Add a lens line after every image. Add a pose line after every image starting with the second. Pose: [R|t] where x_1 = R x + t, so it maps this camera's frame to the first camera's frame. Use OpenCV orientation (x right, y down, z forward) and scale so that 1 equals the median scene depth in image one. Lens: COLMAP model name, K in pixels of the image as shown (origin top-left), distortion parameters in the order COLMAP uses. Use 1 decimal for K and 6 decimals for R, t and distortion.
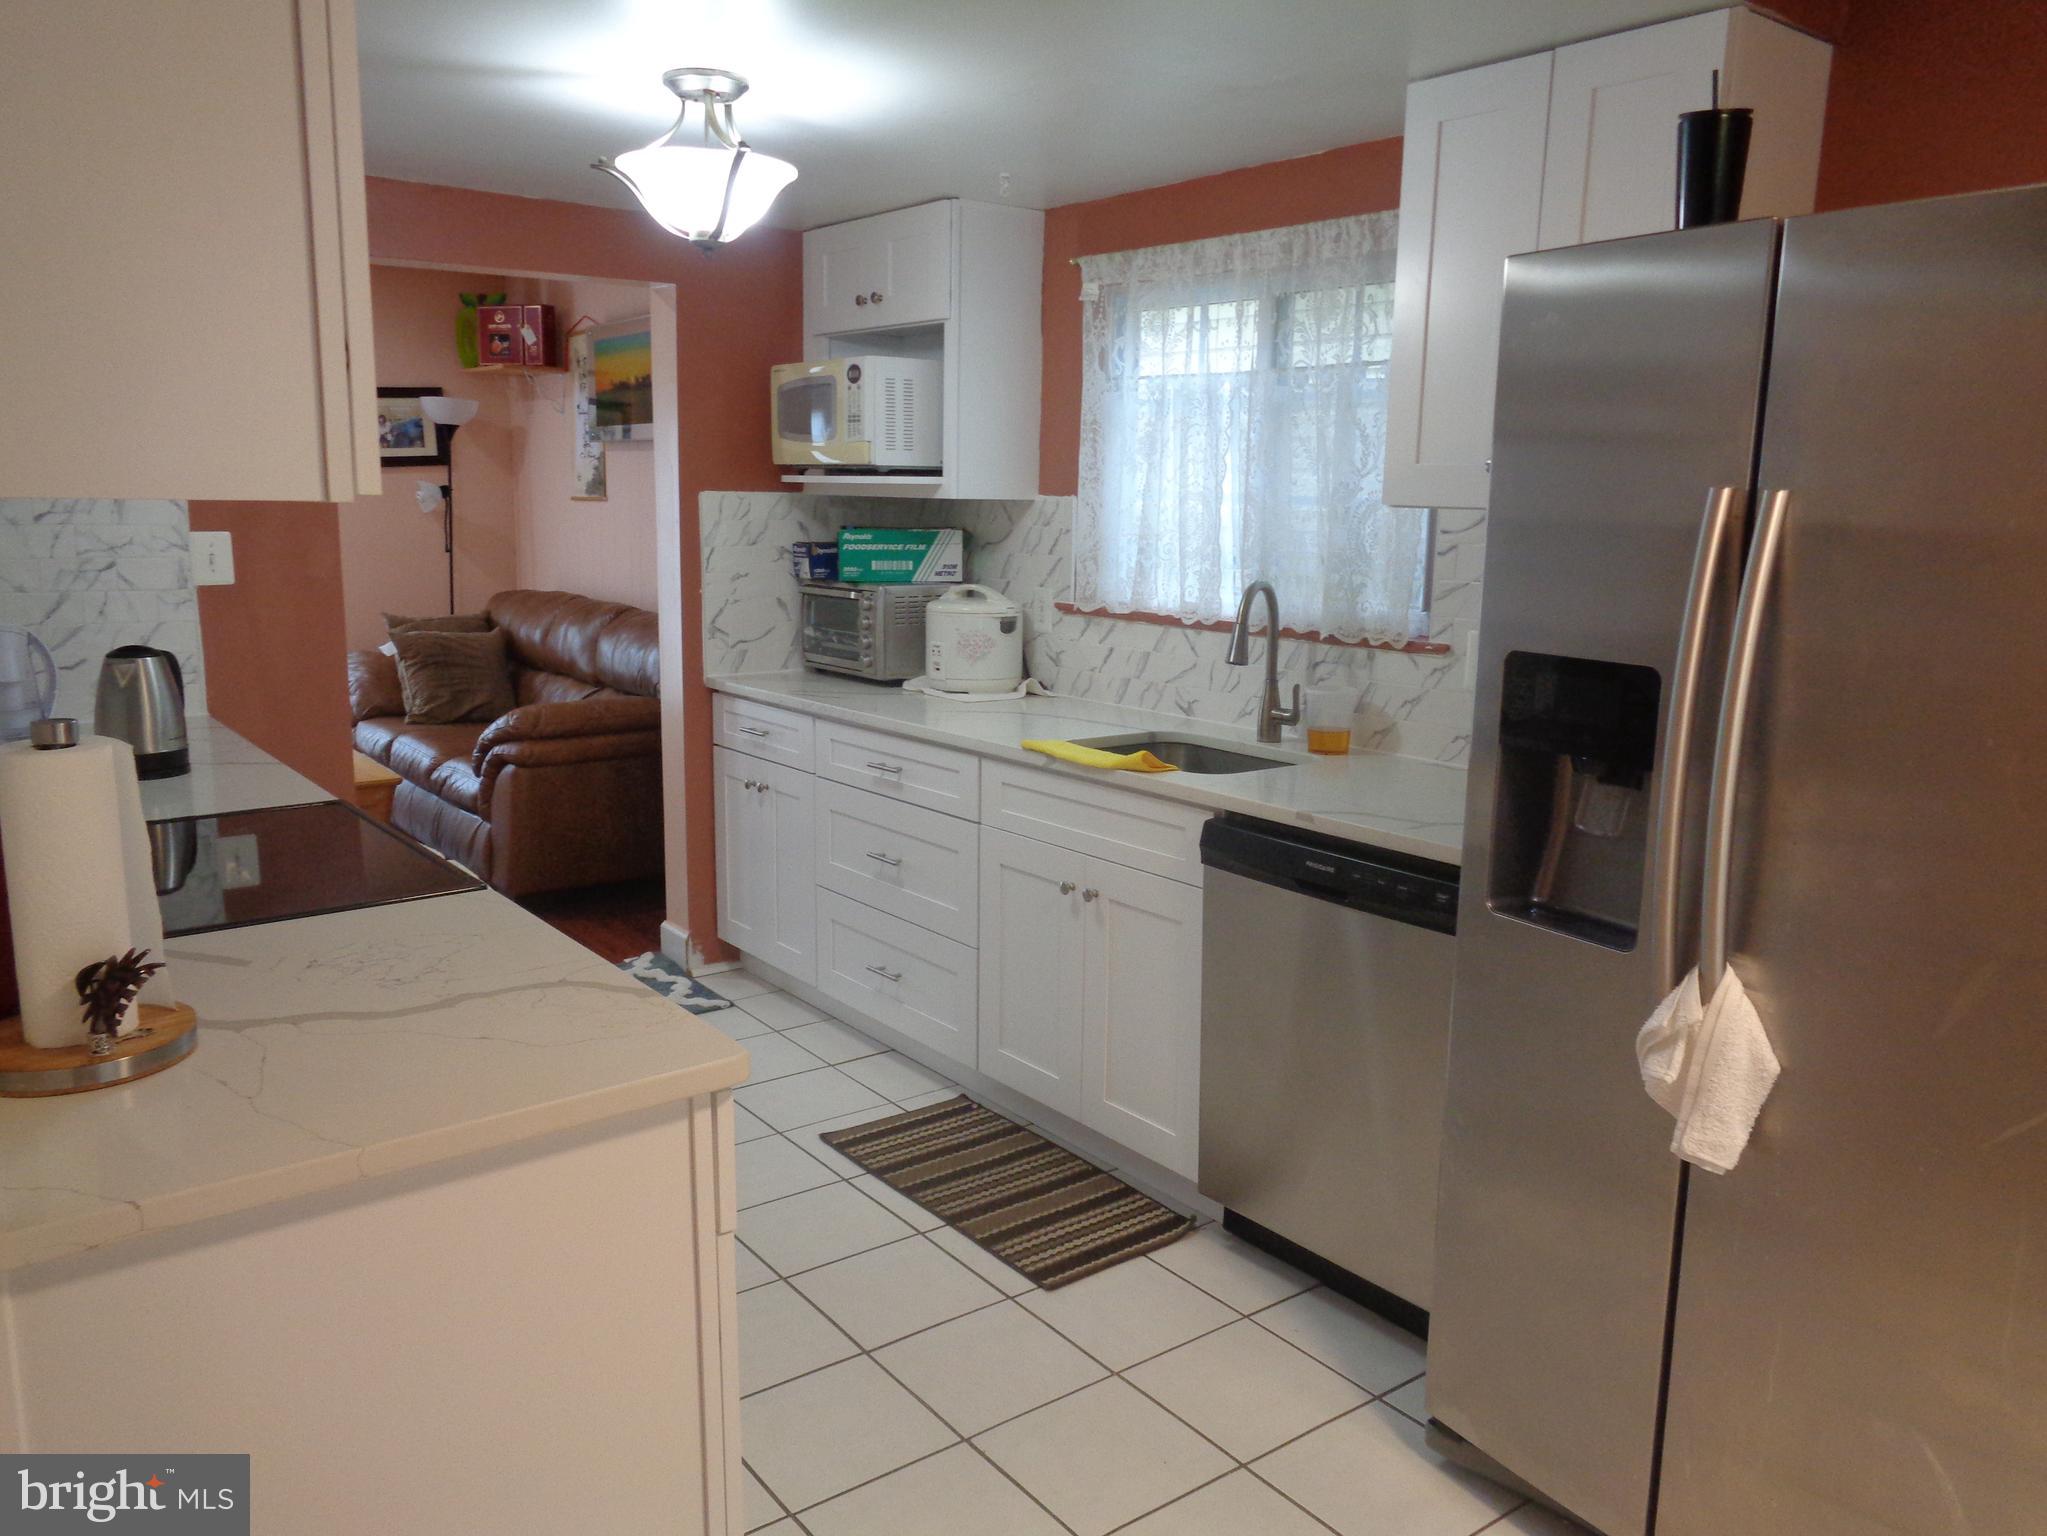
lens RADIAL K [[1528.9, 0, 1027.8], [0, 1528.9, 766.3], [0, 0, 1]] dist [-0.006203, 0.009790]
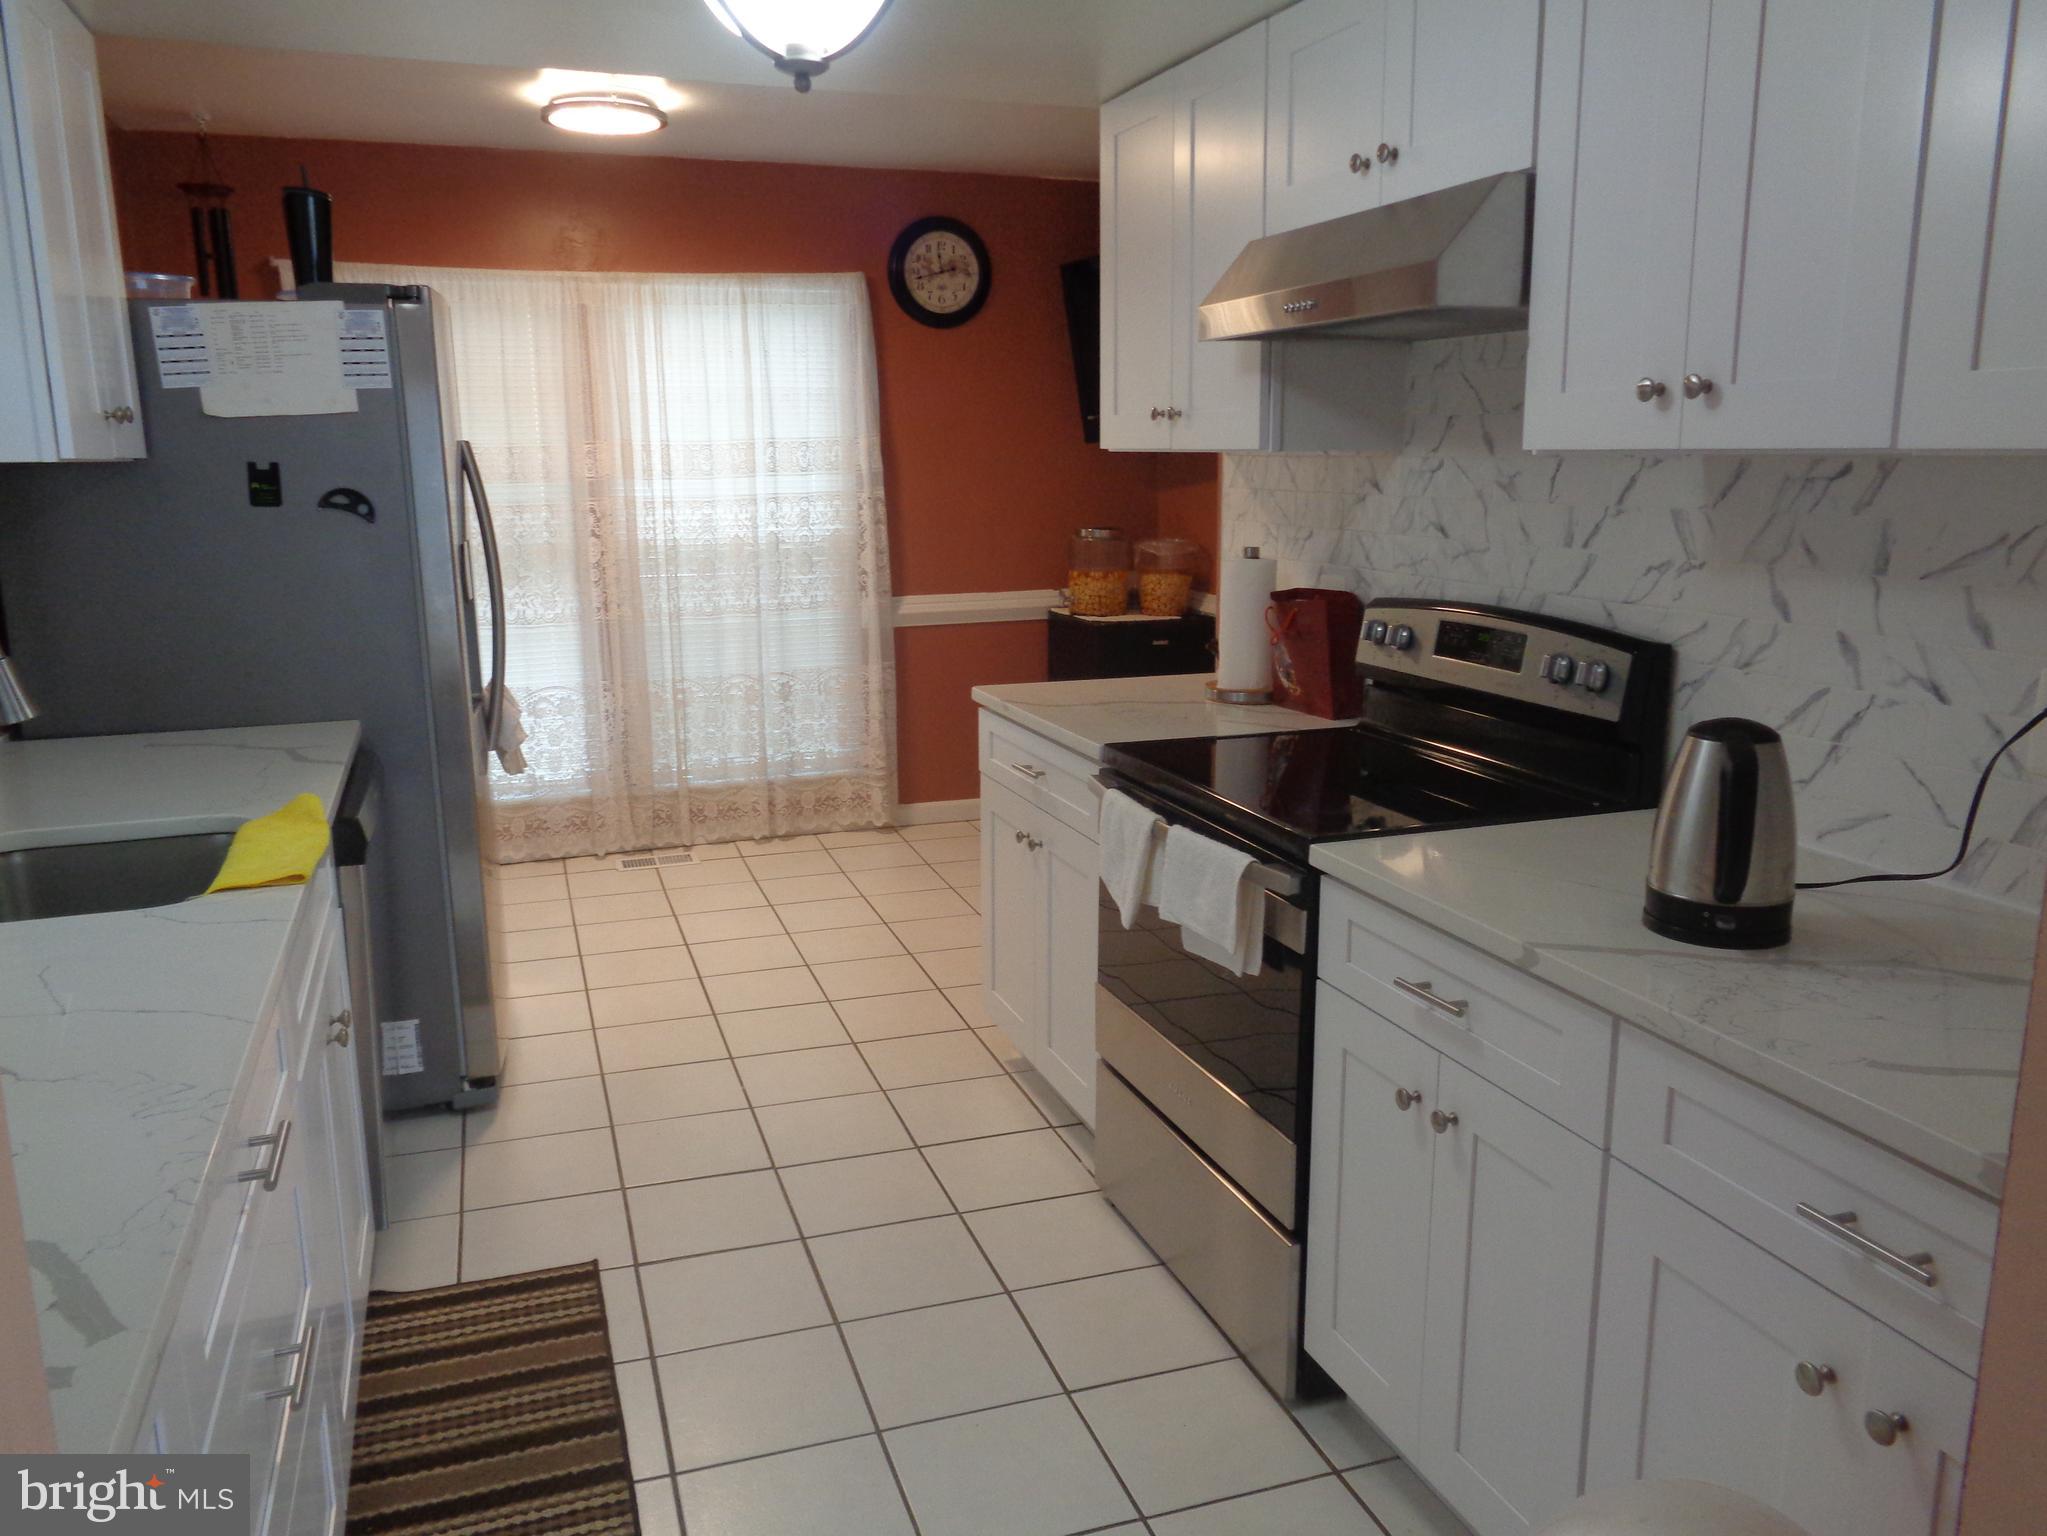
lens RADIAL K [[1528.9, 0, 1027.5], [0, 1528.9, 763.1], [0, 0, 1]] dist [-0.006203, 0.009790]
pose [[-0.953933, -0.068757, 0.292034, -0.412855], [0.046153, 0.928167, 0.369290, -0.244256], [-0.296447, 0.365757, -0.882236, 1.334843]]
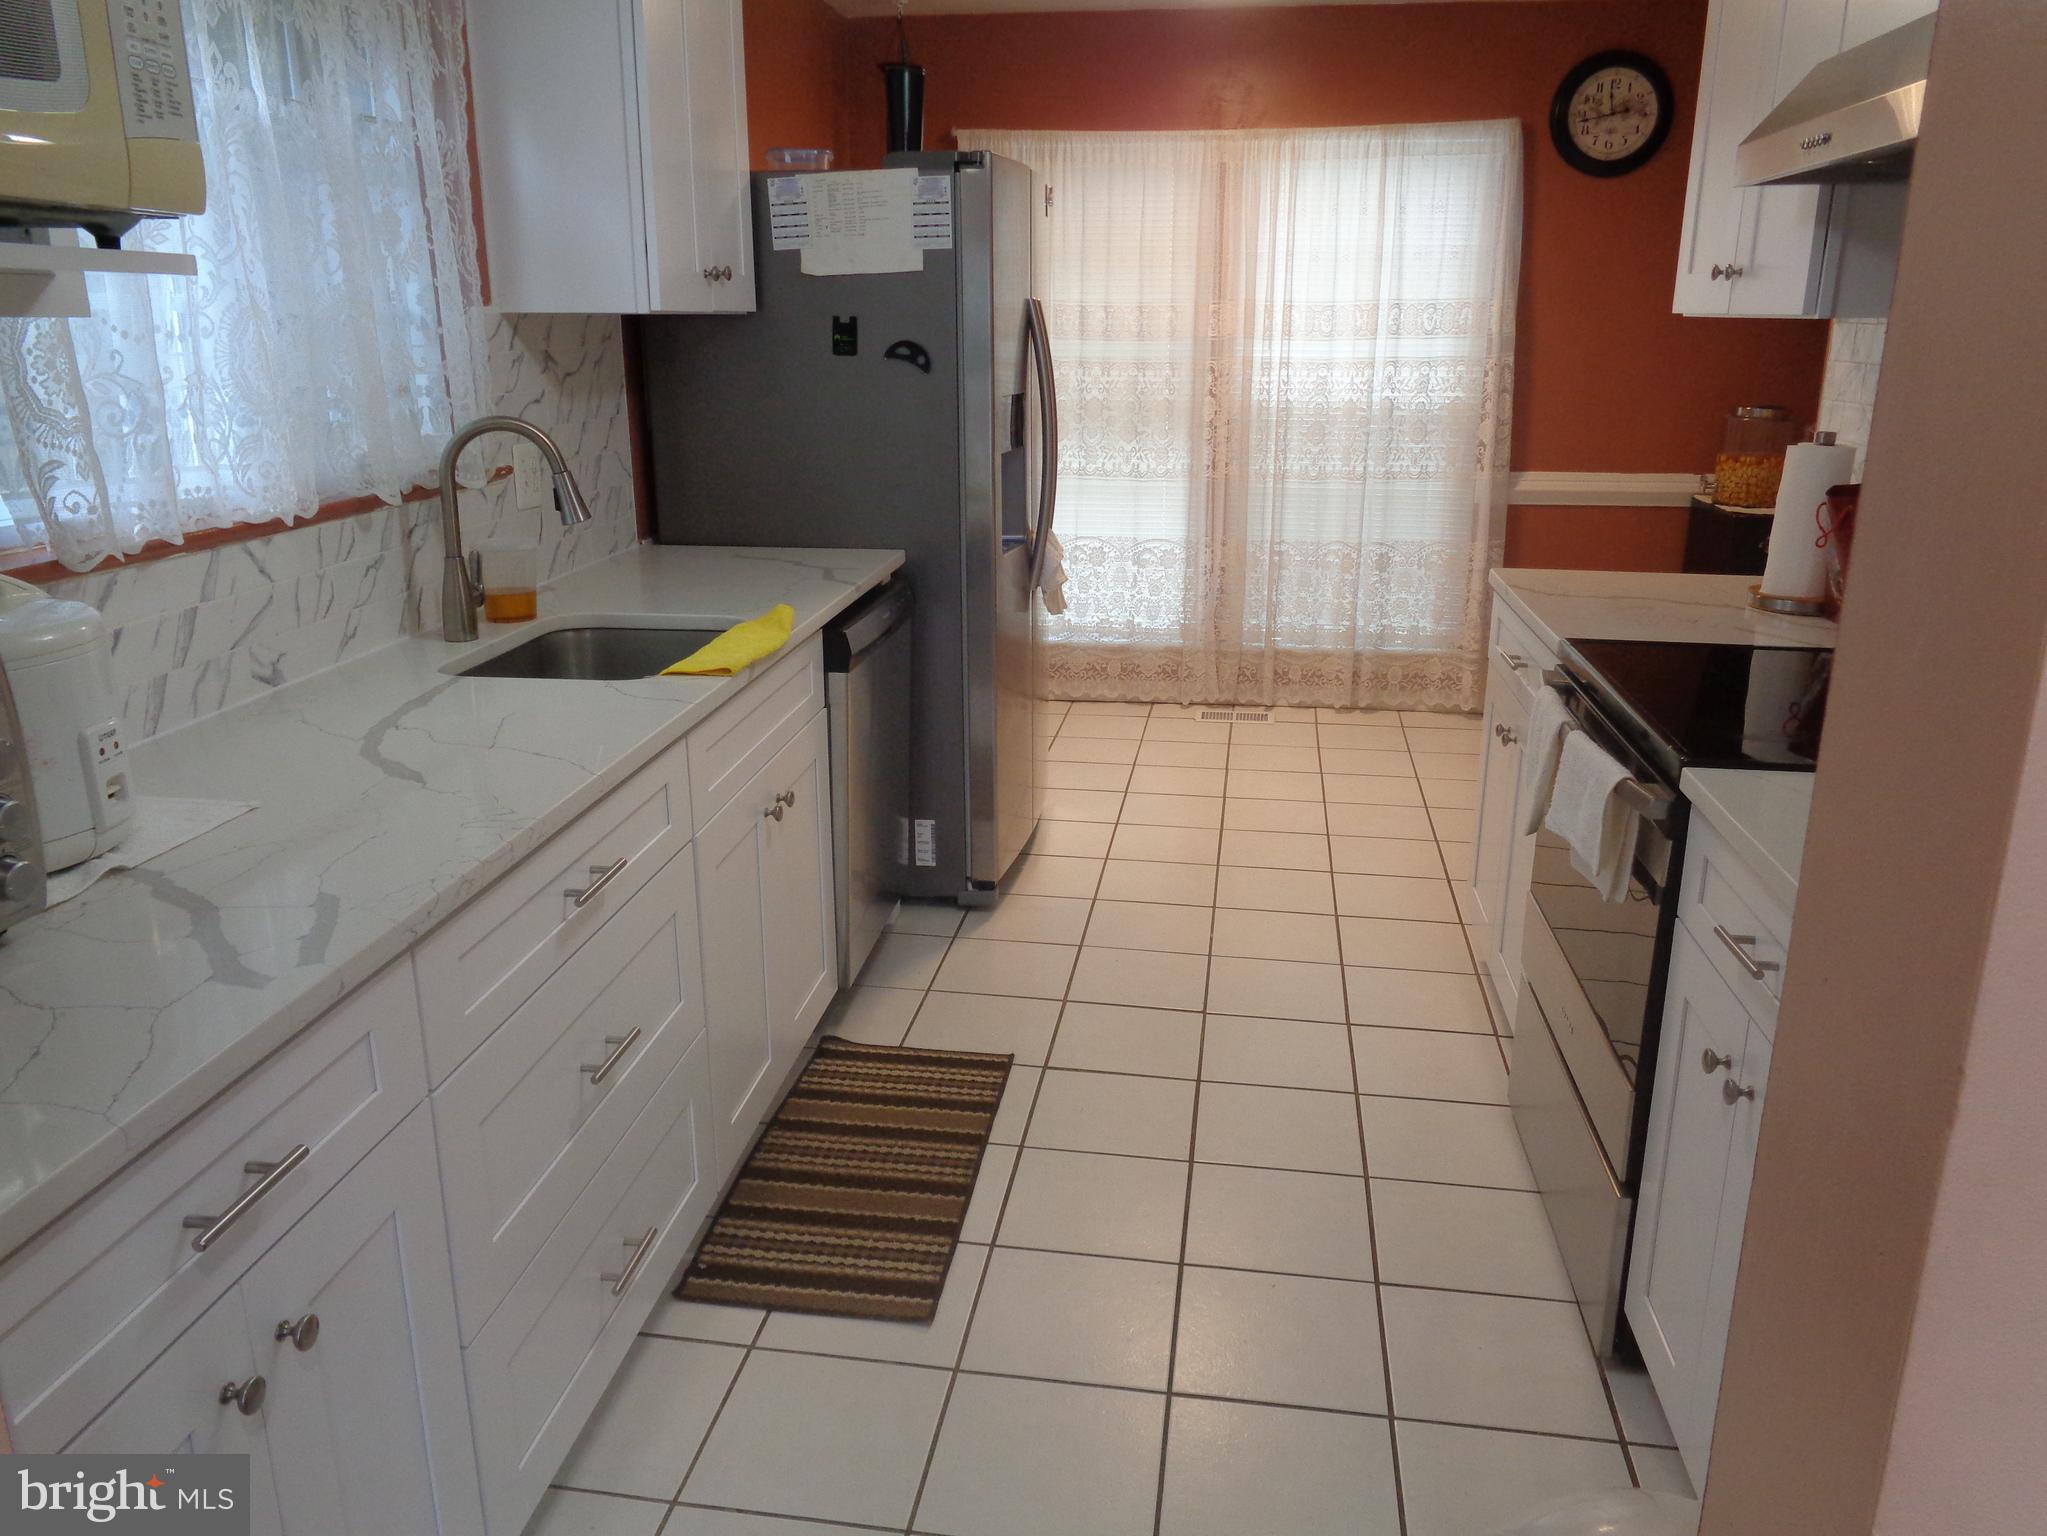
lens RADIAL K [[1528.9, 0, 1037.0], [0, 1528.9, 770.3], [0, 0, 1]] dist [-0.006203, 0.009790]
pose [[-0.708803, -0.219370, 0.670429, -0.547569], [0.111736, 0.903501, 0.413765, -0.232651], [-0.696501, 0.368189, -0.615892, 1.268370]]
